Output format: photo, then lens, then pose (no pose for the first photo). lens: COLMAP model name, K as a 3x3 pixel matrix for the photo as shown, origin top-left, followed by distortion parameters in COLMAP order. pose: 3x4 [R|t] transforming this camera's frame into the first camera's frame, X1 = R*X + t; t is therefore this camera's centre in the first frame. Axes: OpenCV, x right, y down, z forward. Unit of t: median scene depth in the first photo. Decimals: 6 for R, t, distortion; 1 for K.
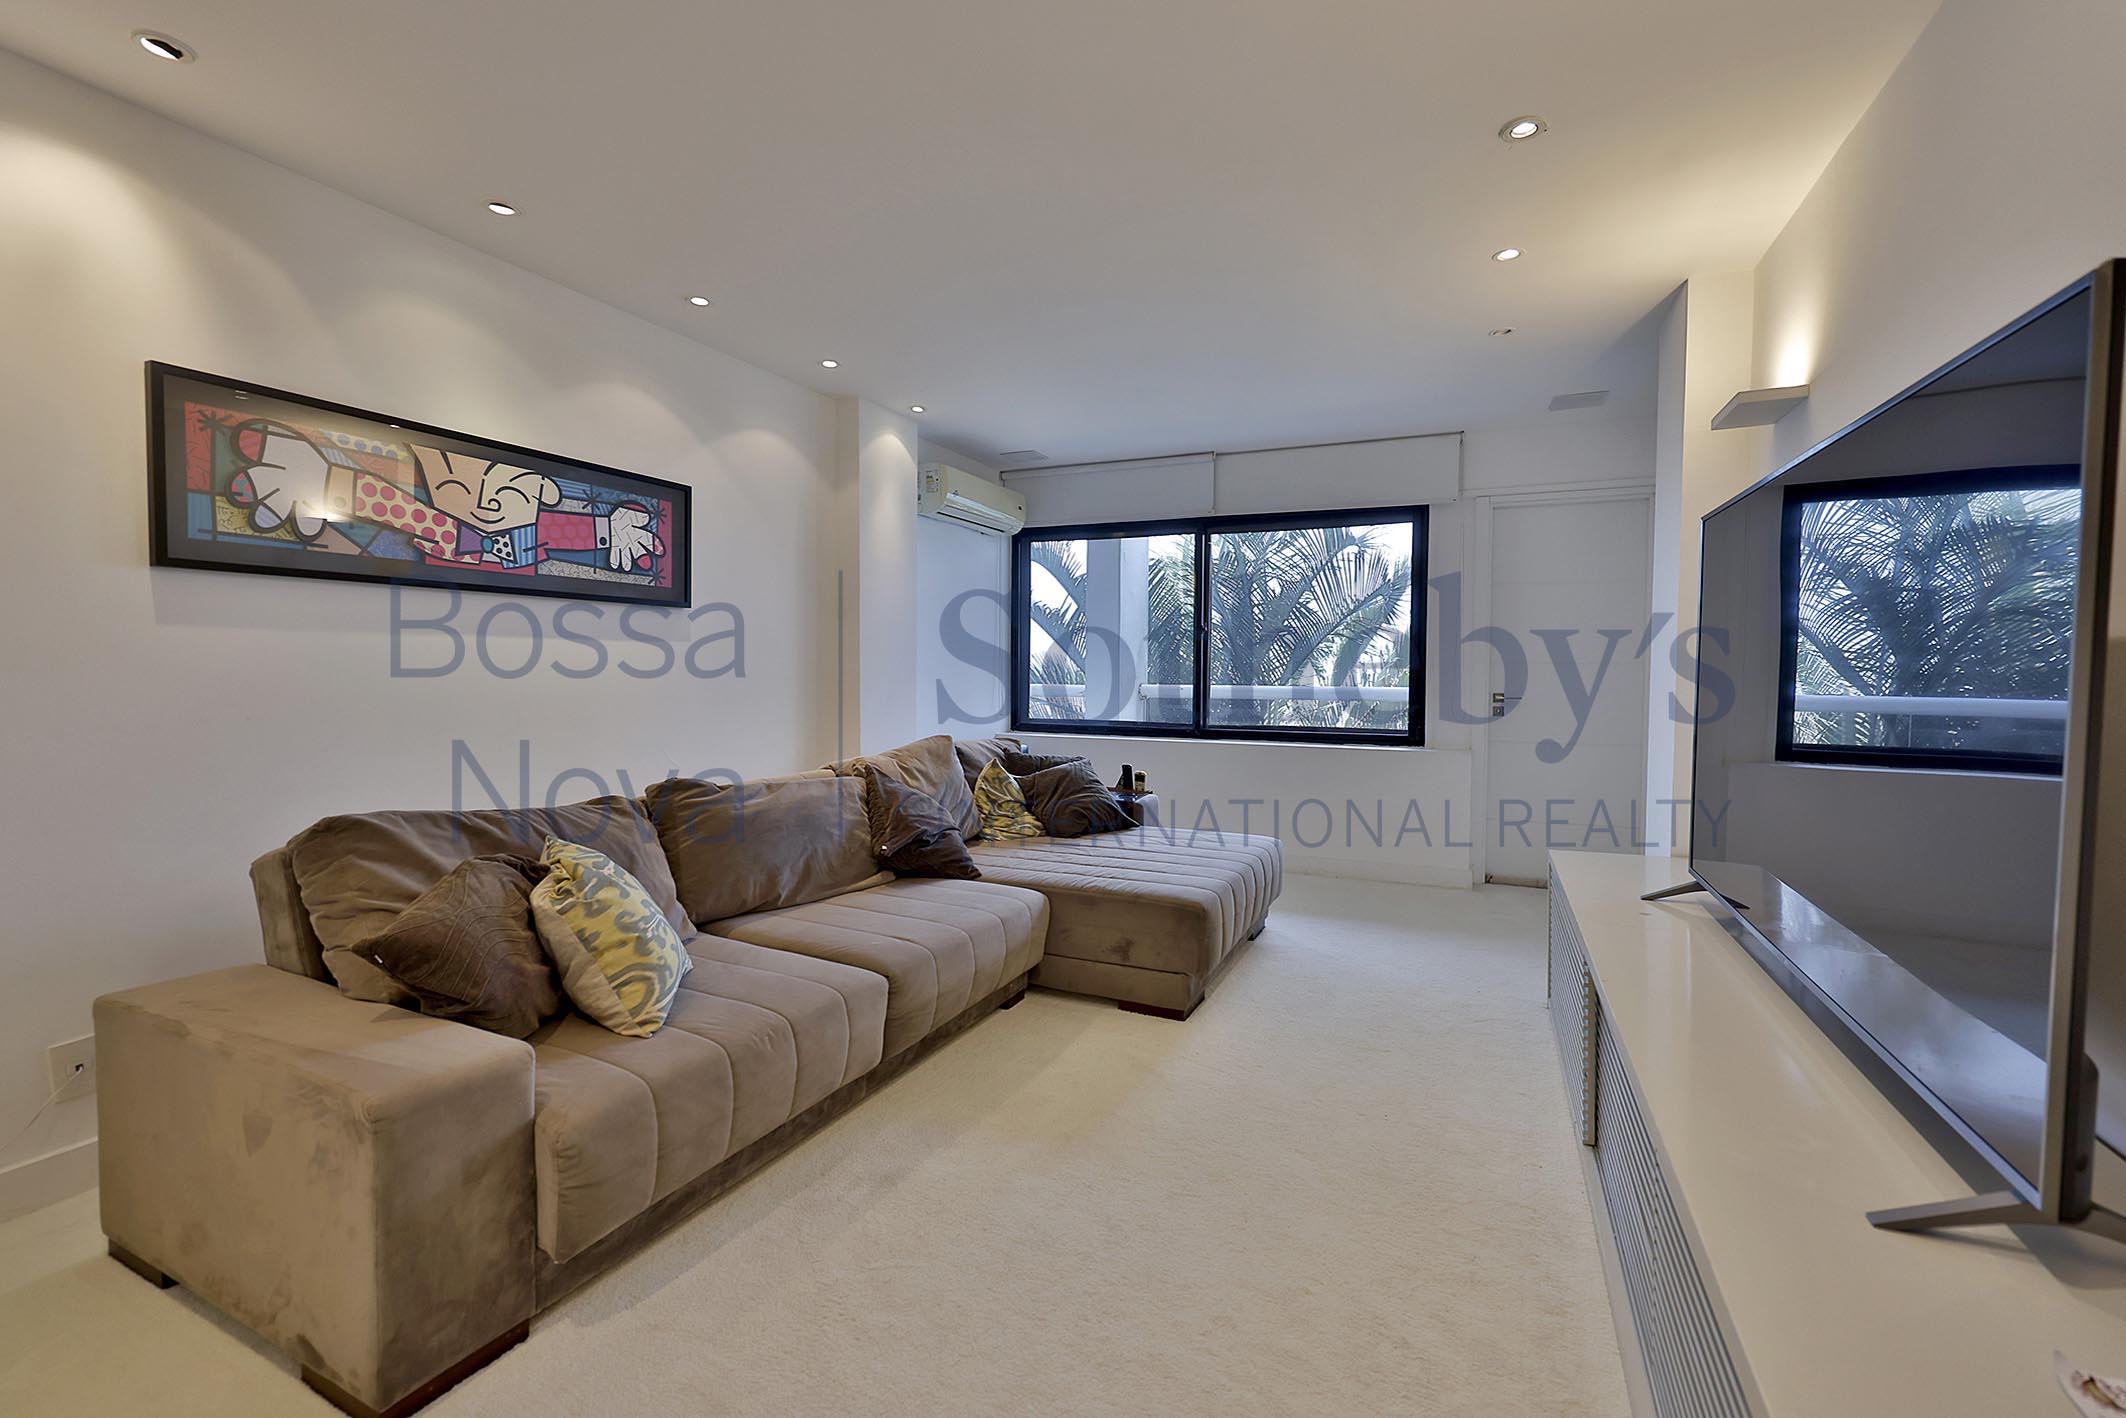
lens RADIAL K [[916.8, 0, 1063.0], [0, 916.8, 709.0], [0, 0, 1]] dist [0.000154, -0.000168]
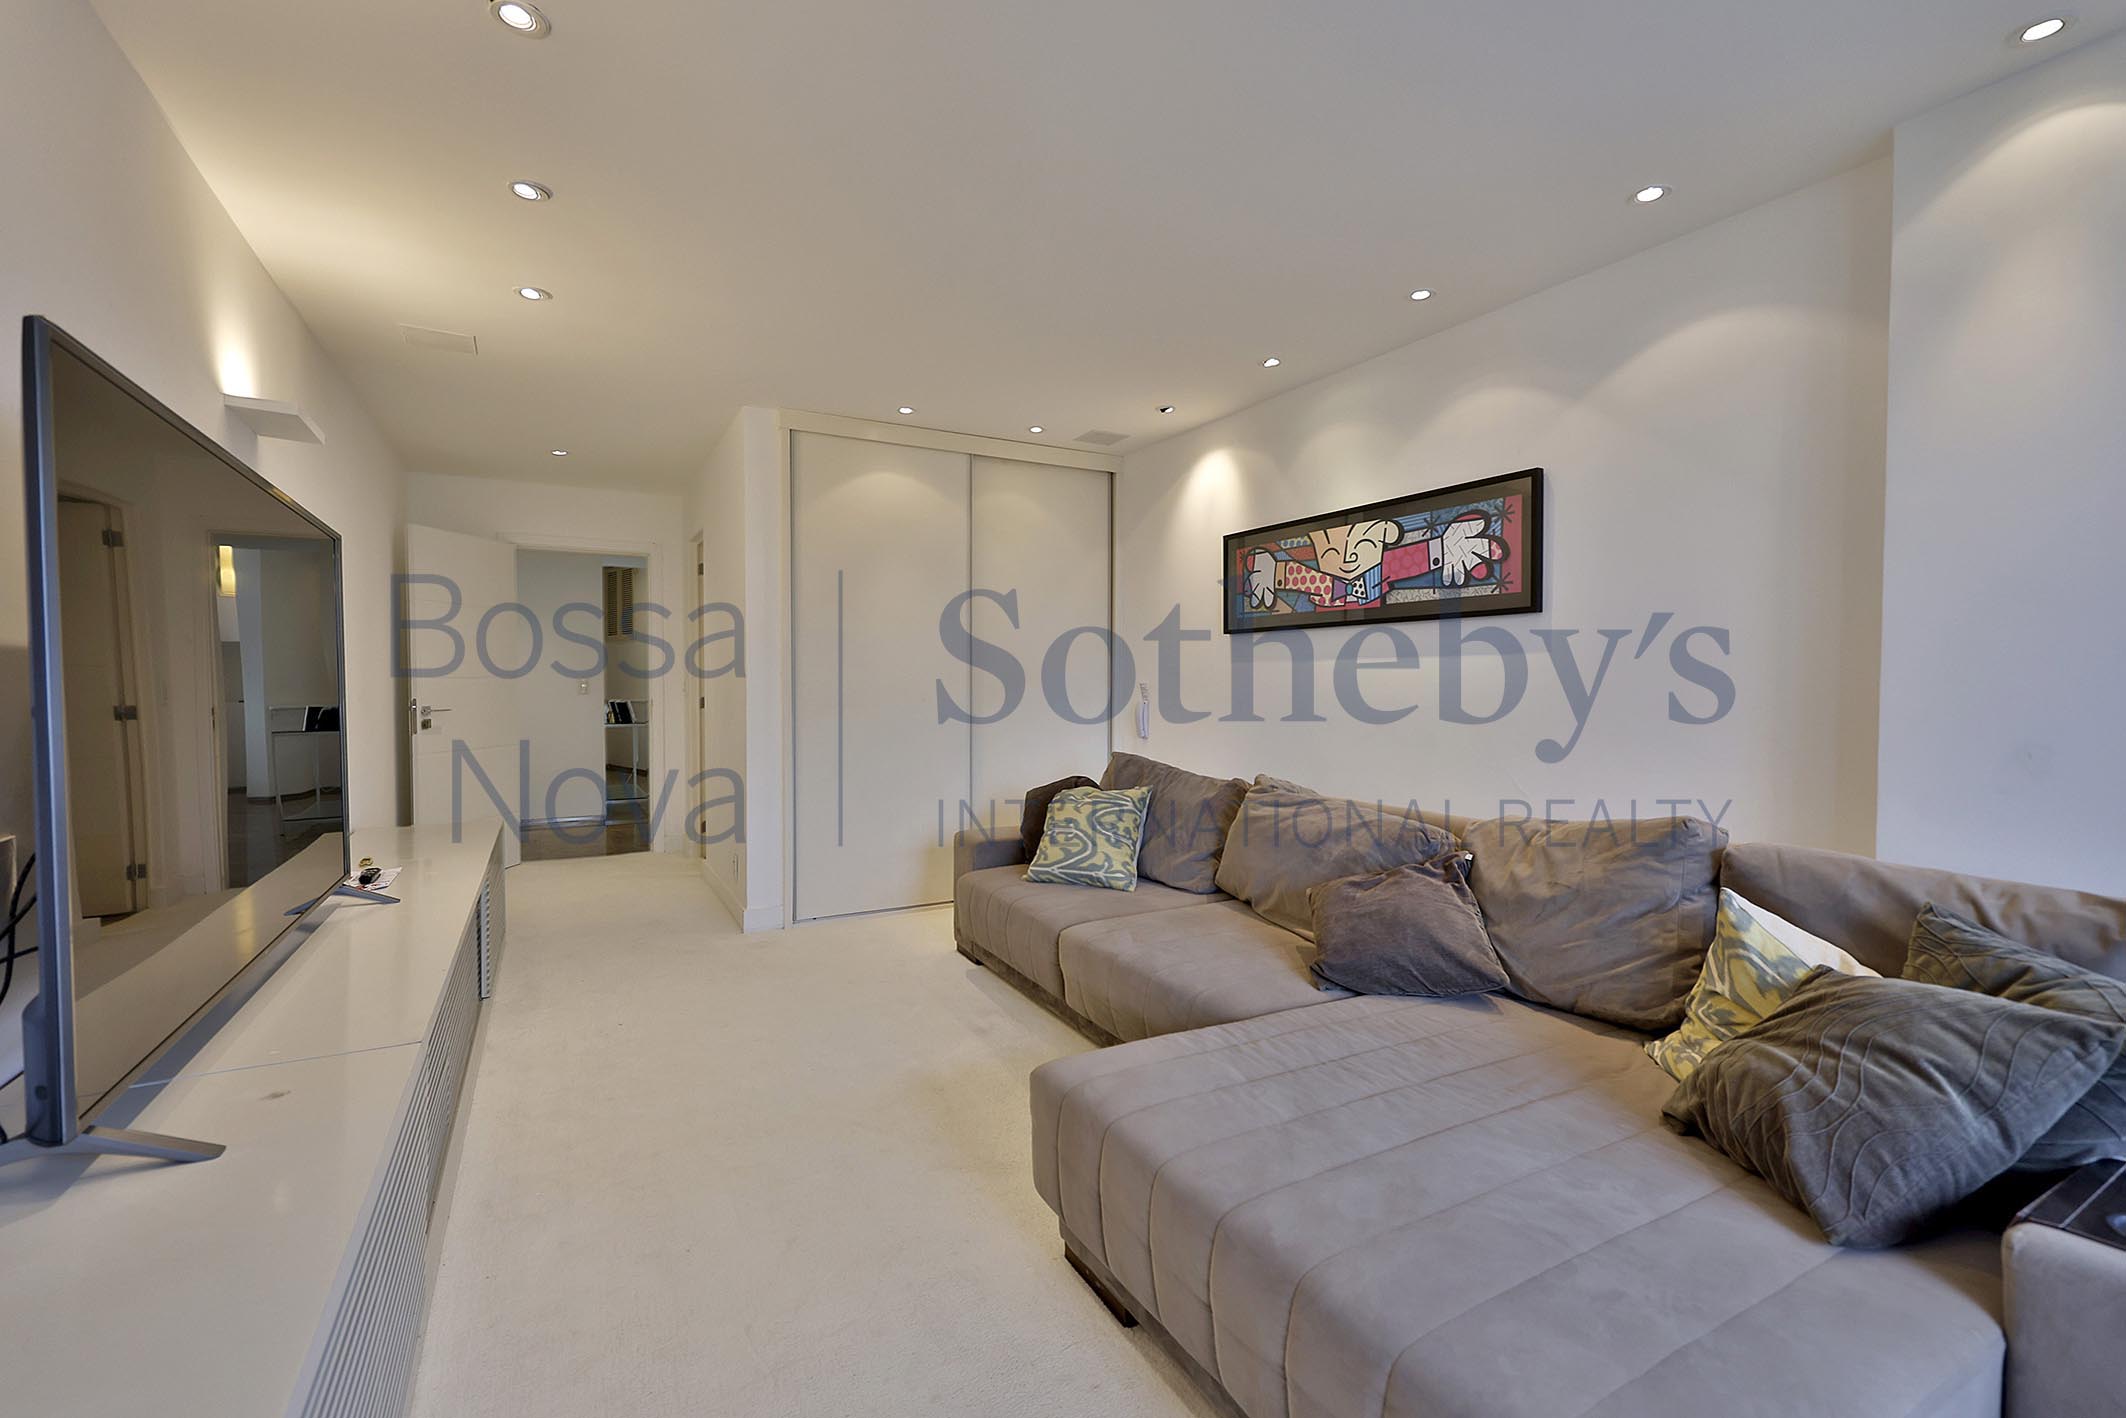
lens RADIAL K [[916.8, 0, 1063.0], [0, 916.8, 709.0], [0, 0, 1]] dist [0.000154, -0.000168]
pose [[-0.601356, 0.020378, -0.798721, 0.648066], [-0.038072, 0.997808, 0.054123, -0.061475], [0.798073, 0.062956, -0.599262, 1.422278]]
